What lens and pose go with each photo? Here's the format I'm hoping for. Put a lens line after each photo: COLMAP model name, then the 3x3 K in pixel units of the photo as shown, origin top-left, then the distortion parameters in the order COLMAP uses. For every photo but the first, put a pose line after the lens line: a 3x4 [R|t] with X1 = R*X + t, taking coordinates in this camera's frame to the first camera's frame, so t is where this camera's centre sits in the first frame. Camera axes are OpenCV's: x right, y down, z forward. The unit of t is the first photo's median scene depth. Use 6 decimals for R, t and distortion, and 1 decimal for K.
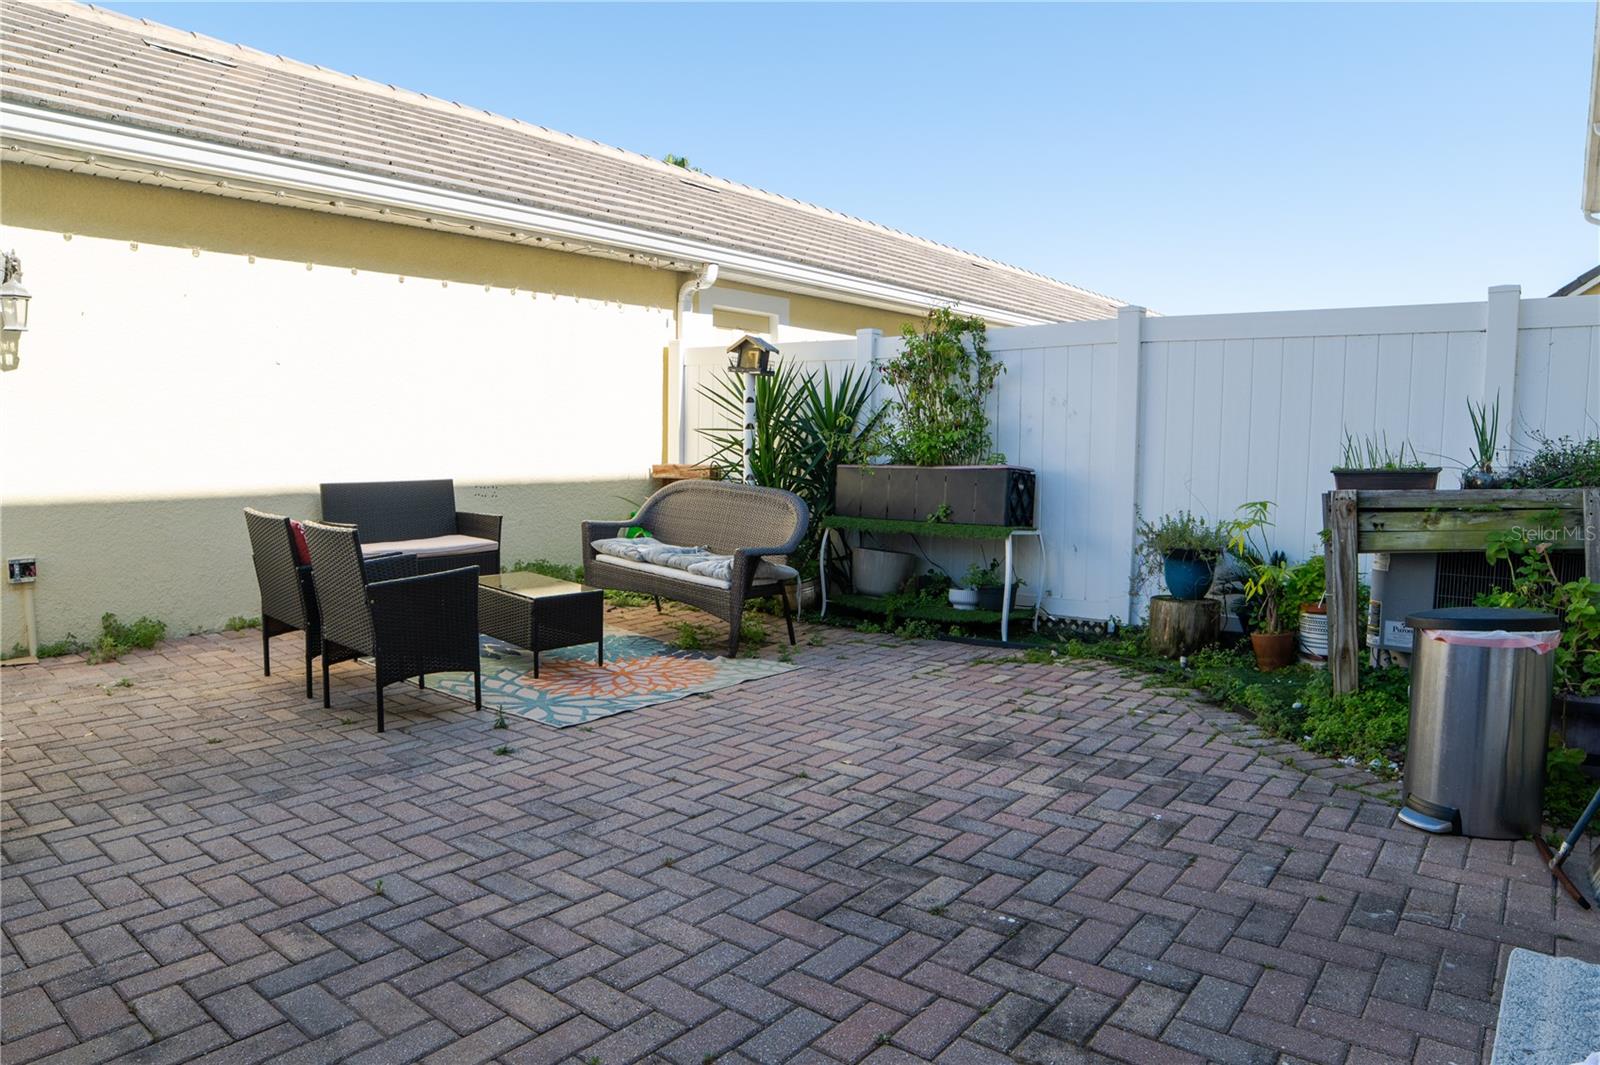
lens RADIAL K [[979.0, 0, 800.0], [0, 979.0, 532.5], [0, 0, 1]] dist [-0.068491, 0.002759]
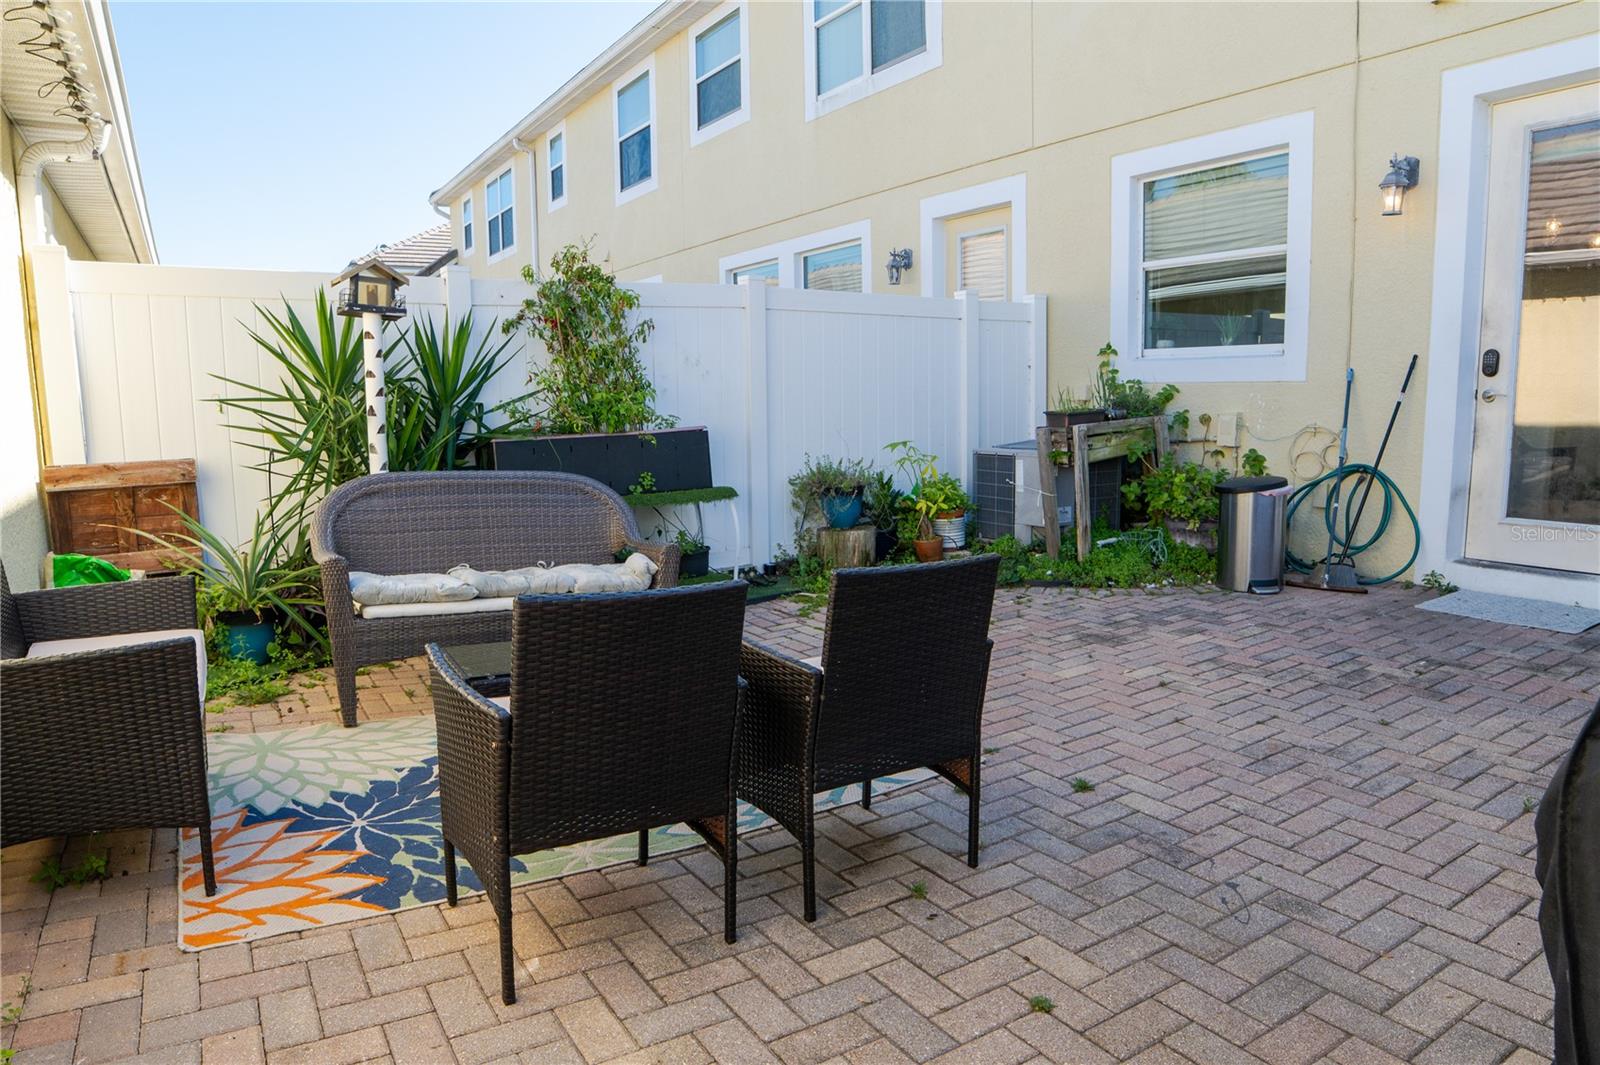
lens RADIAL K [[979.0, 0, 800.0], [0, 979.0, 532.5], [0, 0, 1]] dist [-0.068491, 0.002759]
pose [[0.305841, -0.140387, 0.941676, -1.204402], [0.105007, 0.988009, 0.113190, -0.109450], [-0.946274, 0.064264, 0.316915, 1.032559]]
